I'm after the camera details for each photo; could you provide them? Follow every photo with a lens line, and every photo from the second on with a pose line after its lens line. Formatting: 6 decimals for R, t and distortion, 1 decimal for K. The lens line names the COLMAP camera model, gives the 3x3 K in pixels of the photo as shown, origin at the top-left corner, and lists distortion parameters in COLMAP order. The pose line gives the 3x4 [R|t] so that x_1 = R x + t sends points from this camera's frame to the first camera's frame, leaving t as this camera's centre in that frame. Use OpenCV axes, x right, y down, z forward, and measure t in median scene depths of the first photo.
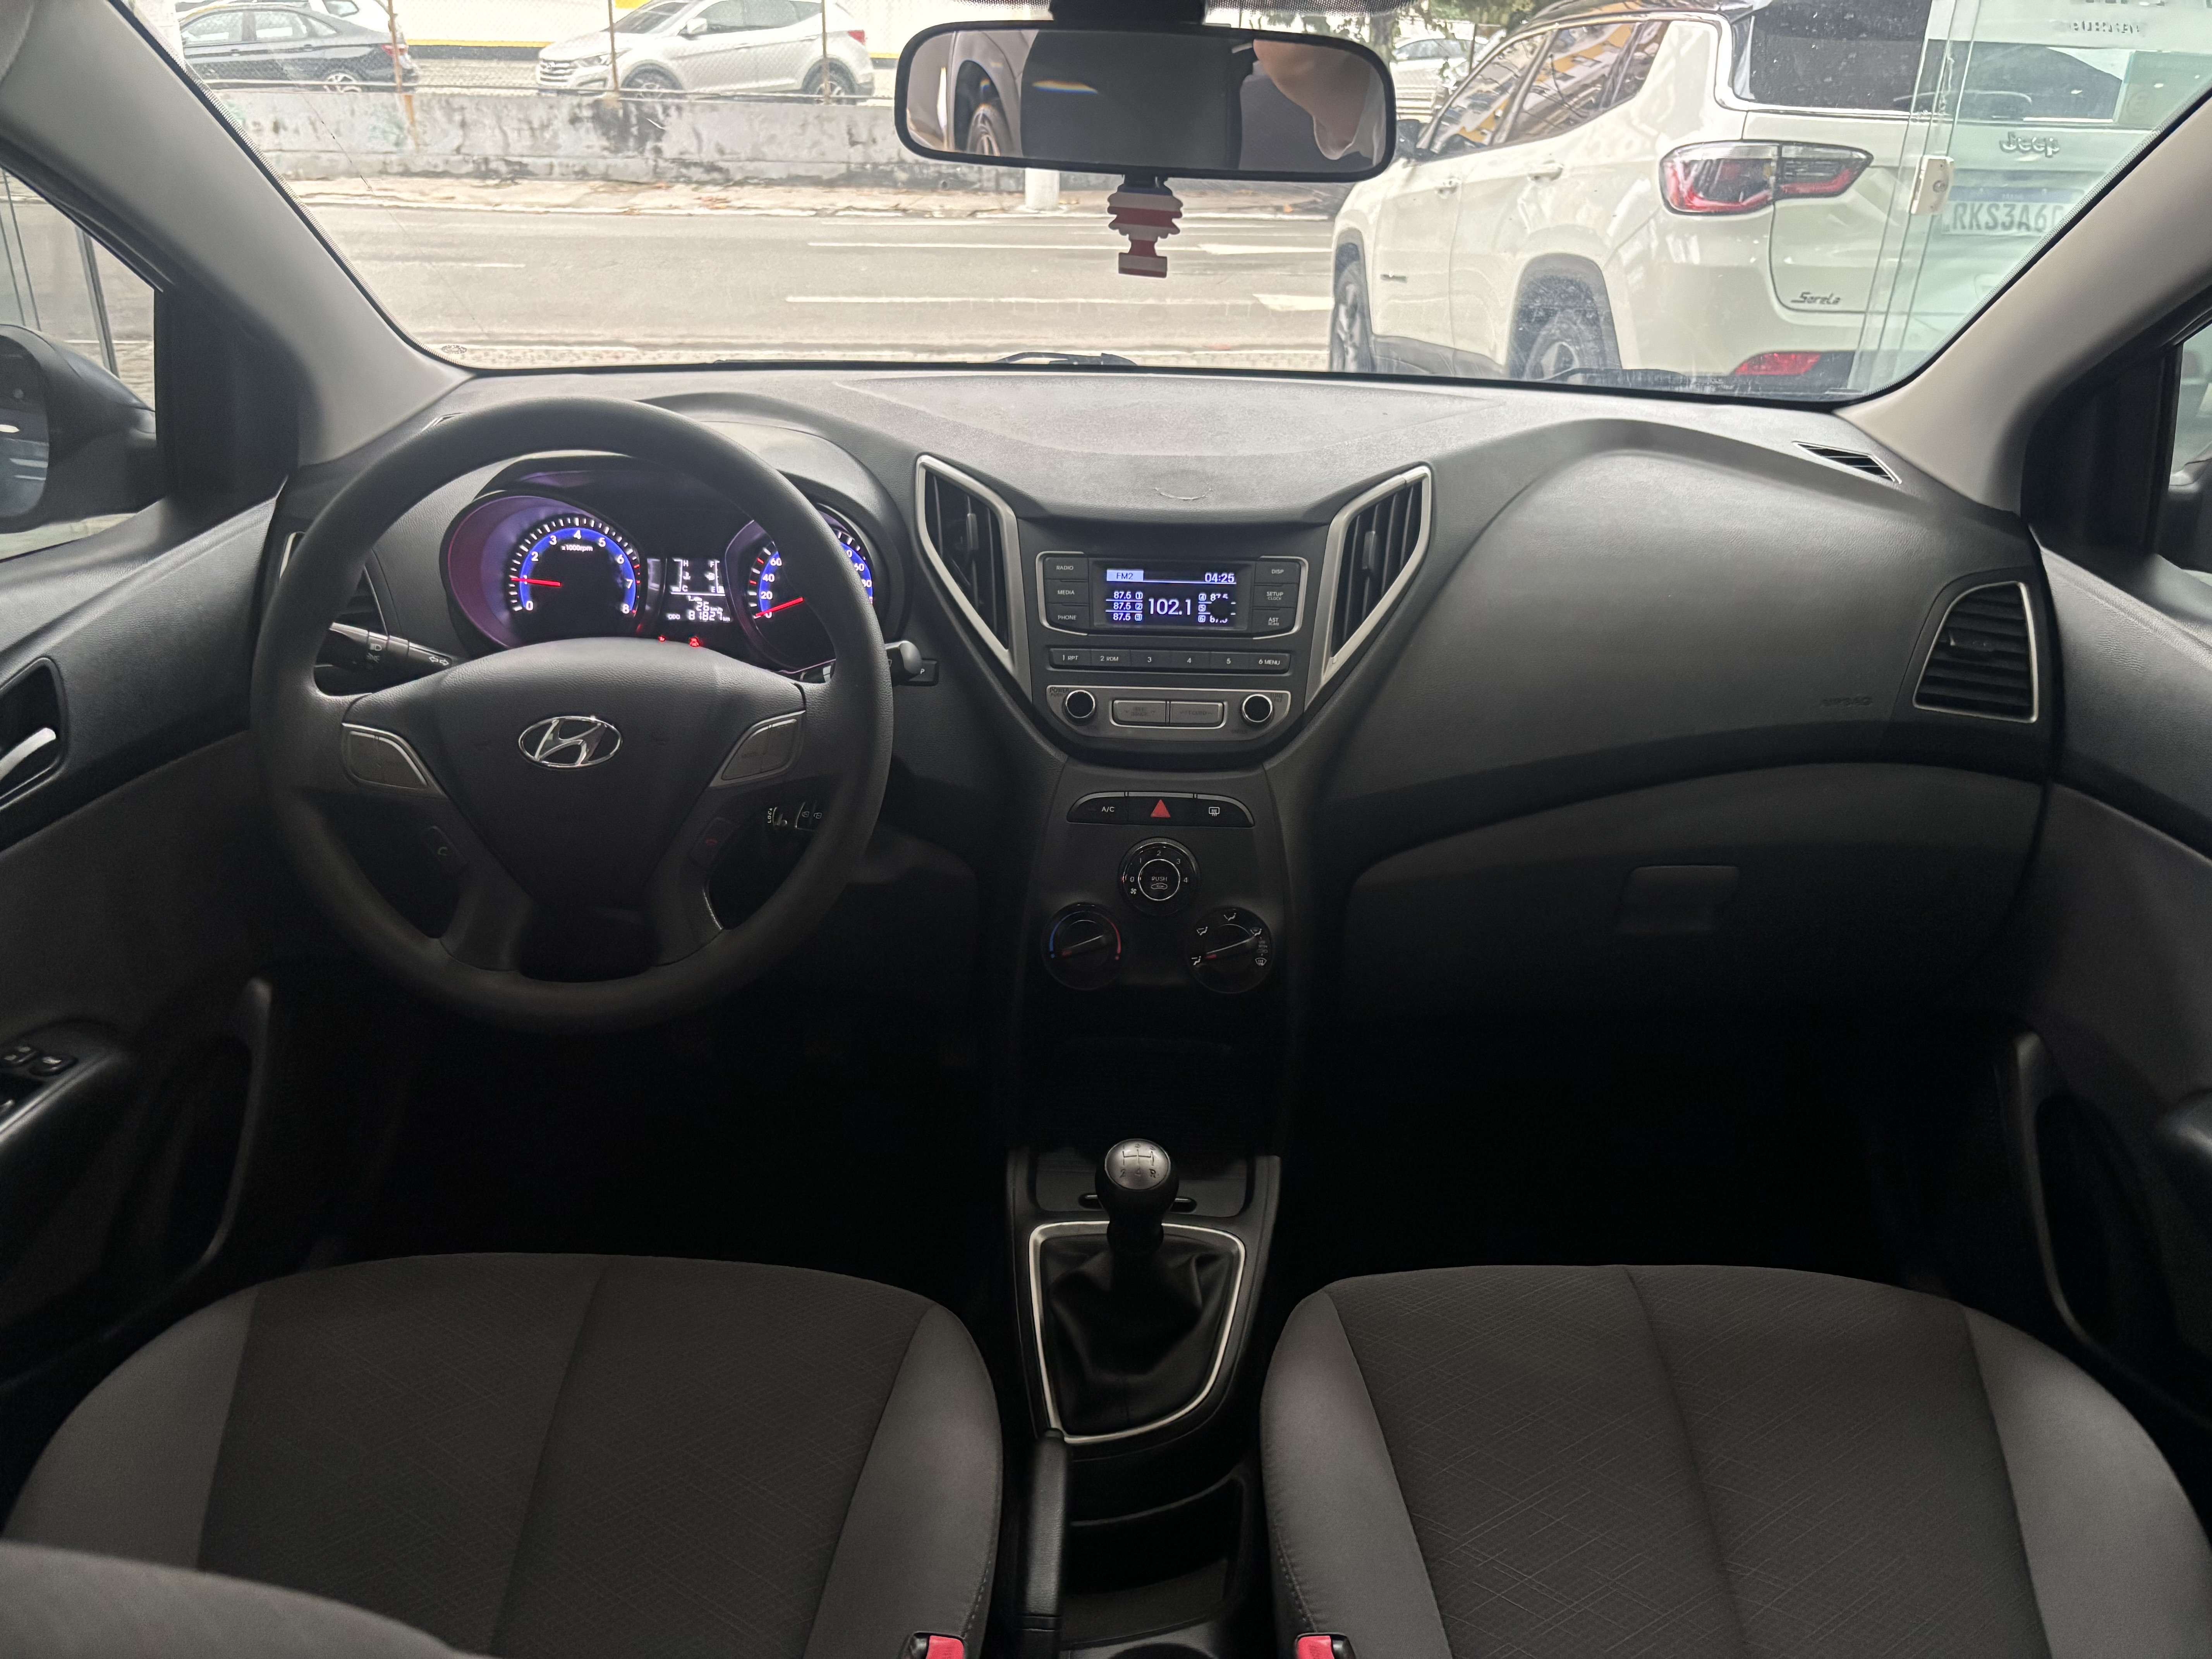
lens RADIAL K [[1712.0, 0, 1106.0], [0, 1712.0, 829.5], [0, 0, 1]] dist [0.001084, 0.001226]
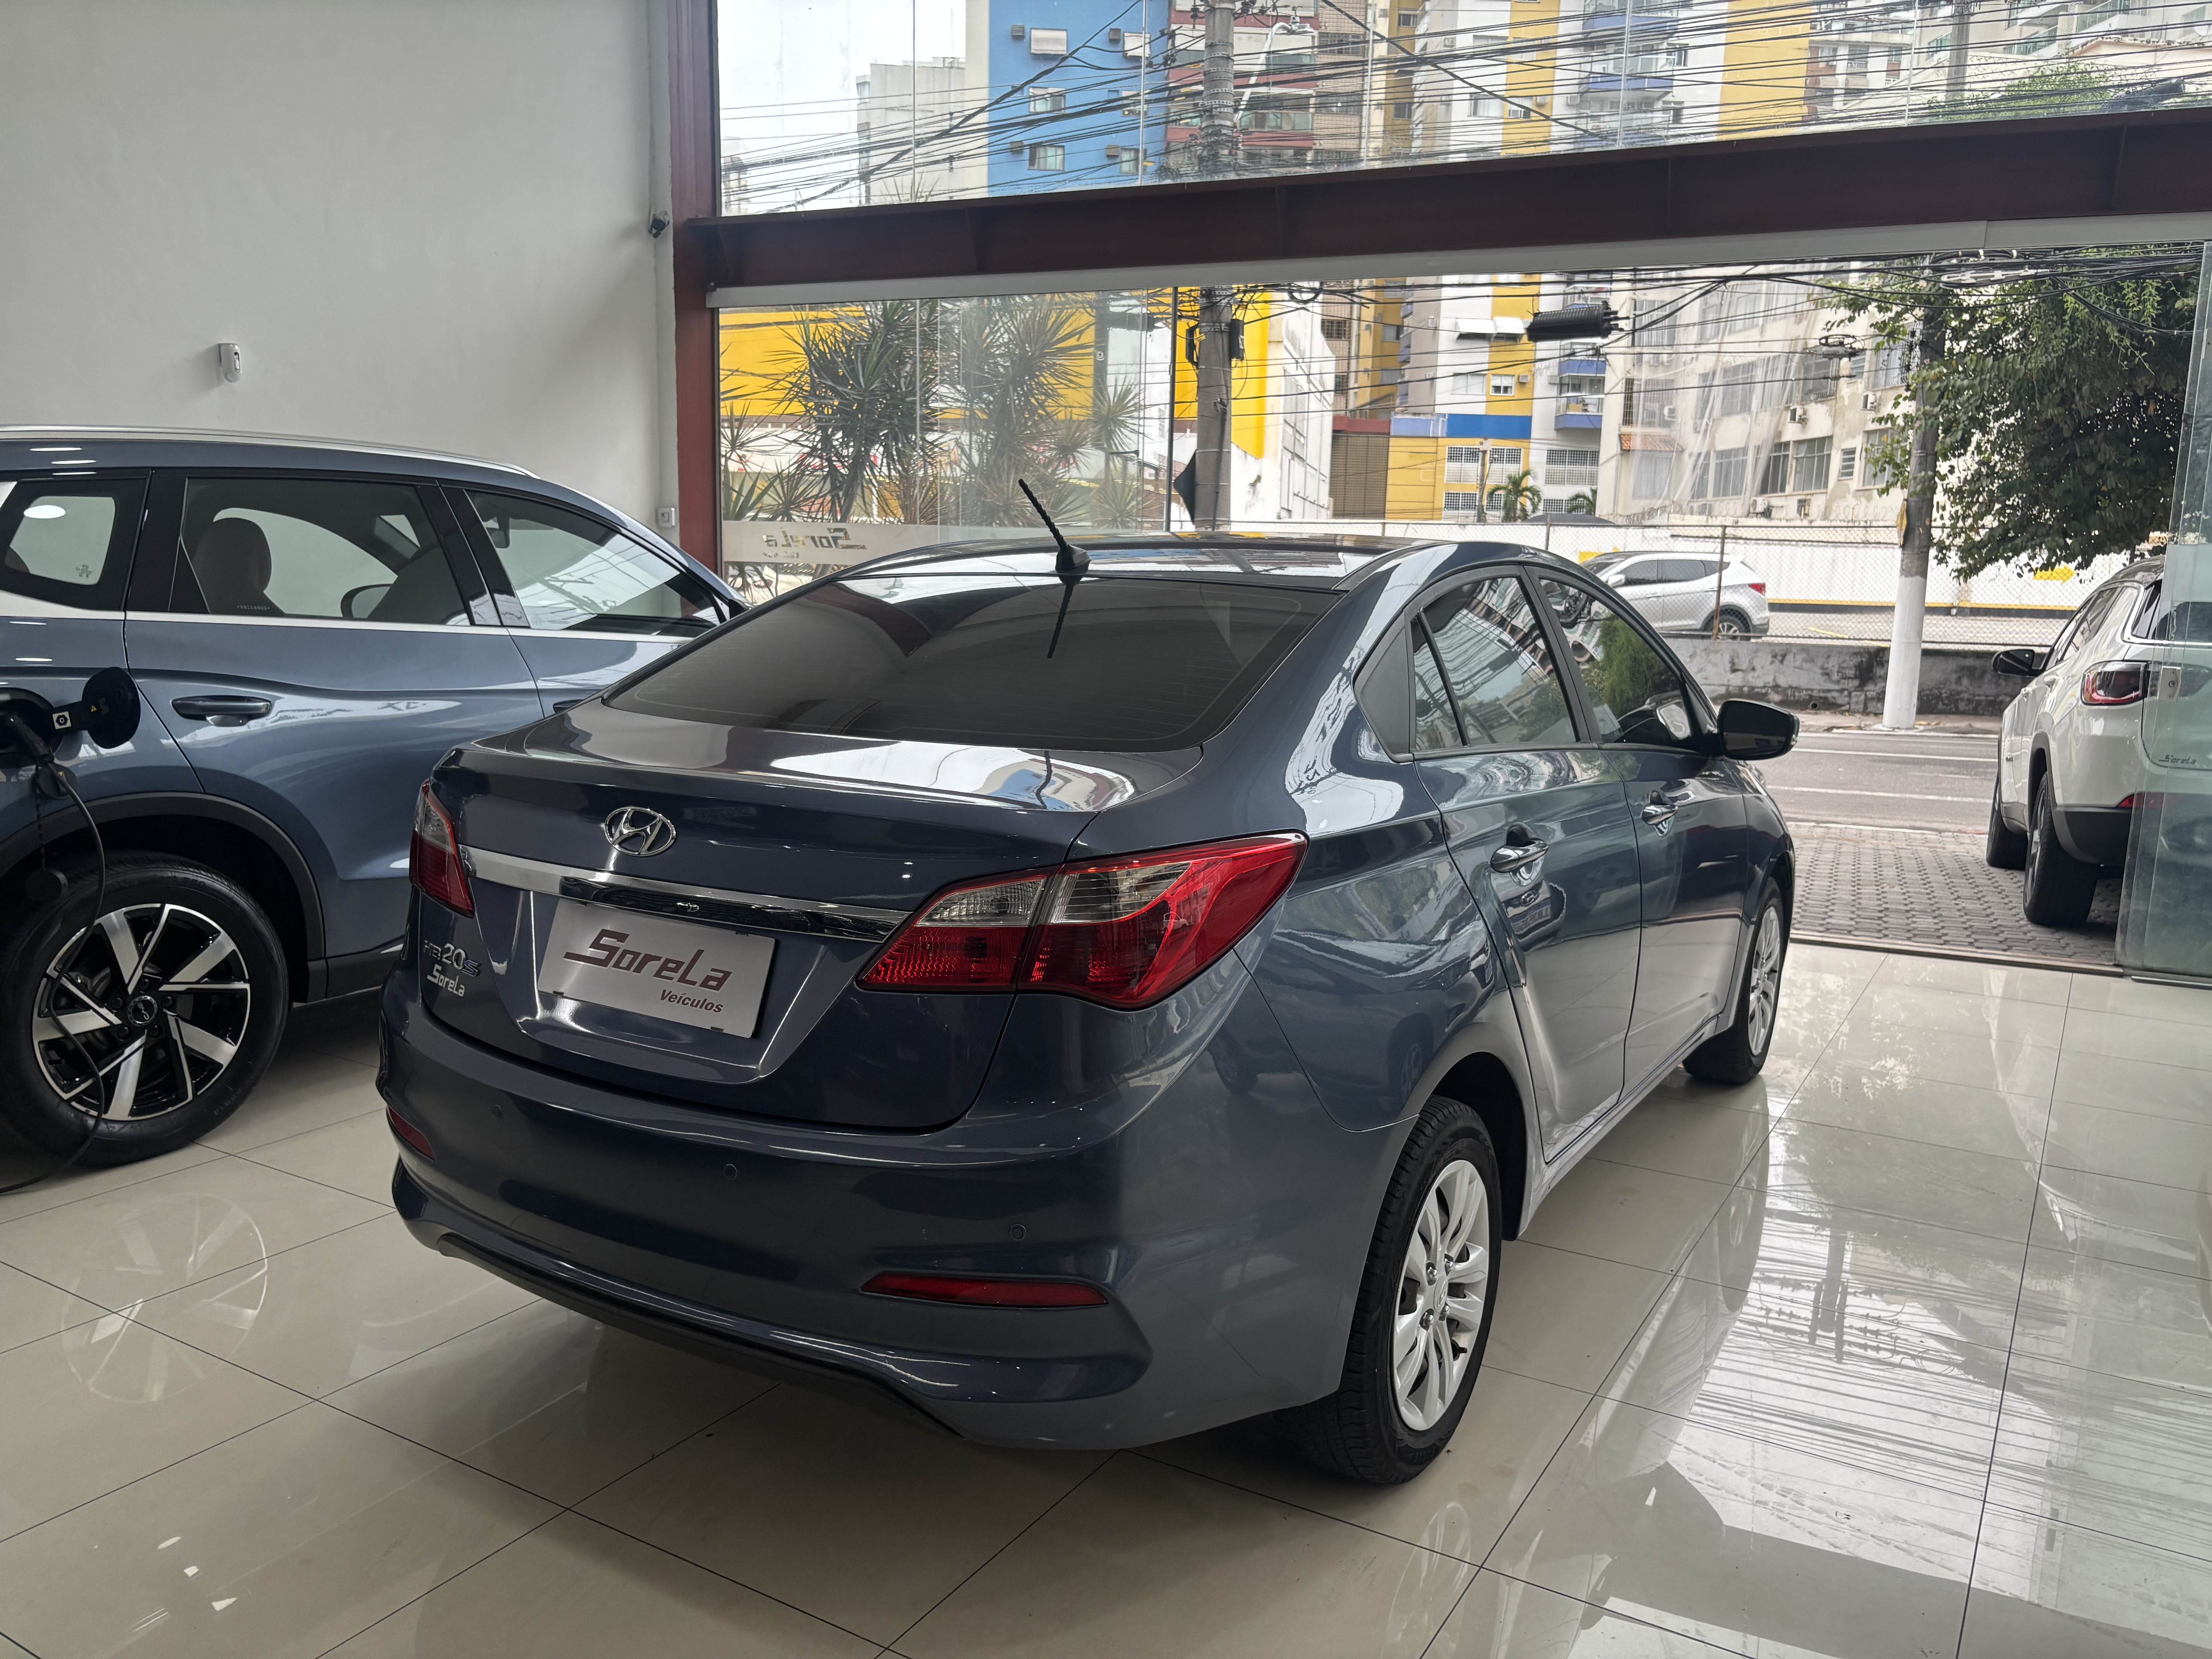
lens RADIAL K [[1703.9, 0, 1106.0], [0, 1703.9, 829.5], [0, 0, 1]] dist [-0.001662, -0.000238]
pose [[0.858269, 0.069836, -0.508426, 0.089355], [-0.212529, 0.950120, -0.228262, 0.067344], [0.467125, 0.303965, 0.830301, -0.152963]]
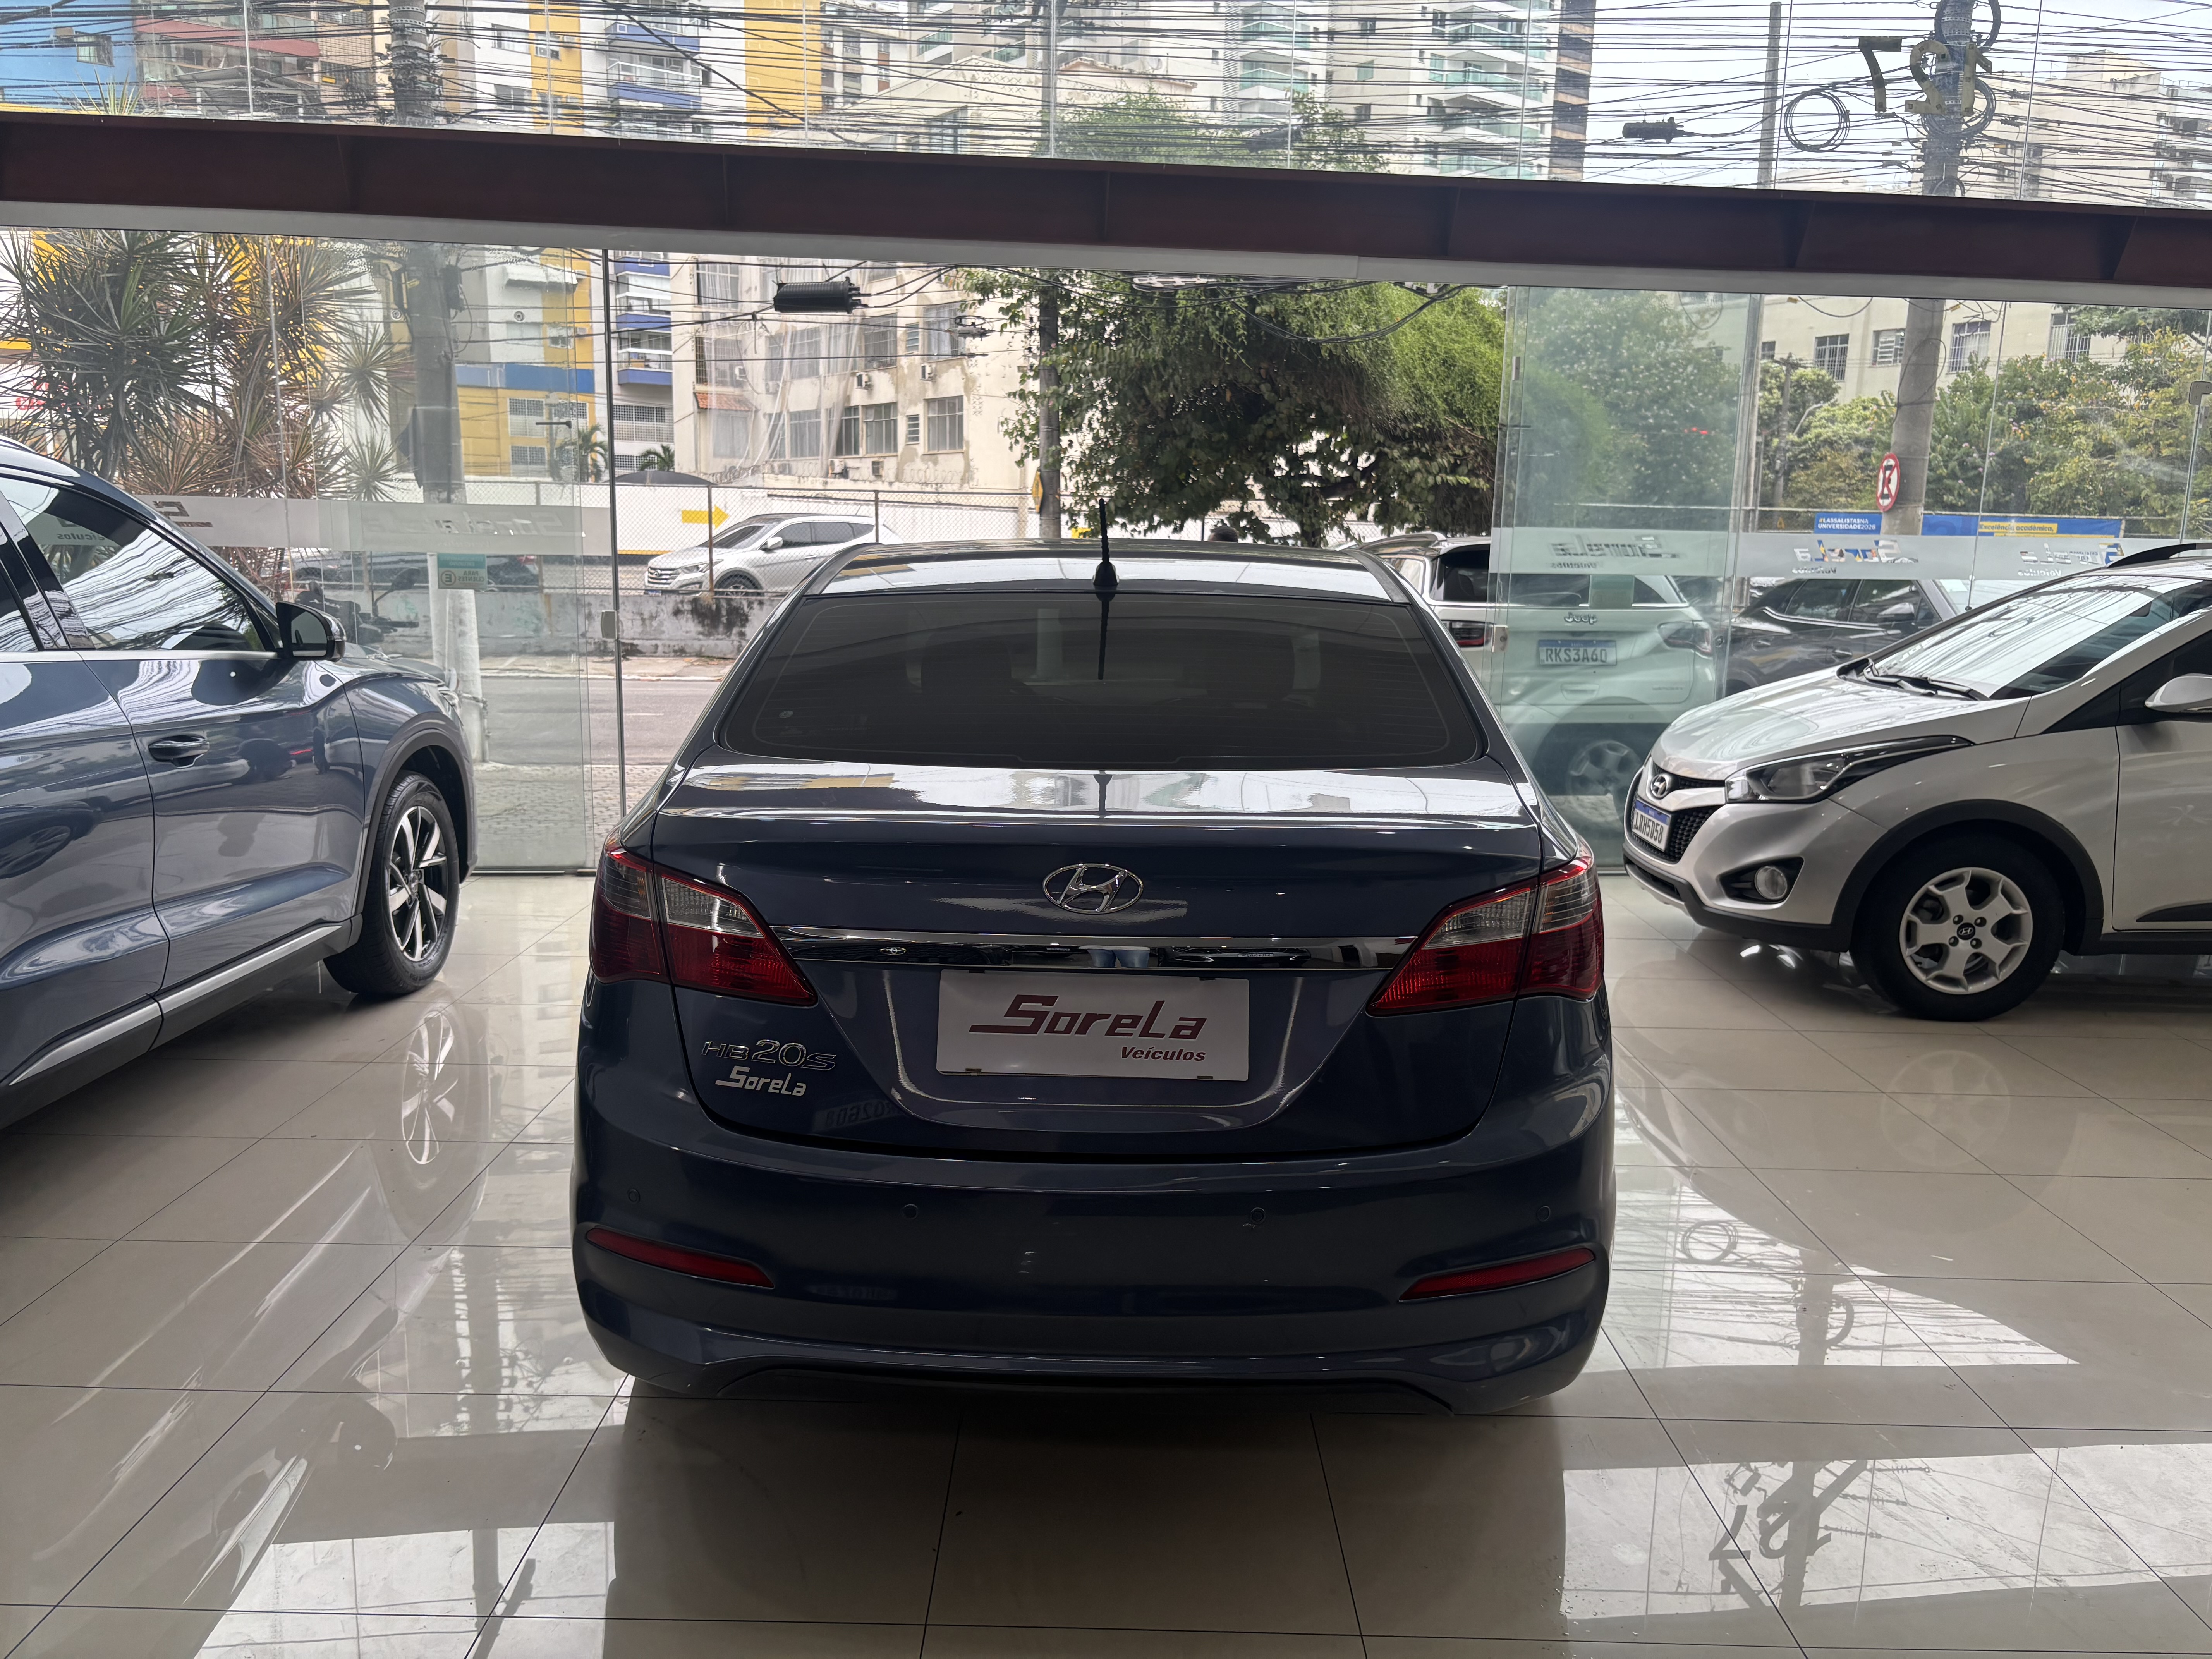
lens RADIAL K [[1712.0, 0, 1106.0], [0, 1712.0, 829.5], [0, 0, 1]] dist [0.001084, 0.001226]
pose [[0.999979, -0.006503, 0.000707, 0.005147], [0.006462, 0.965363, -0.260829, 0.073177], [0.001014, 0.260828, 0.965385, -0.180083]]
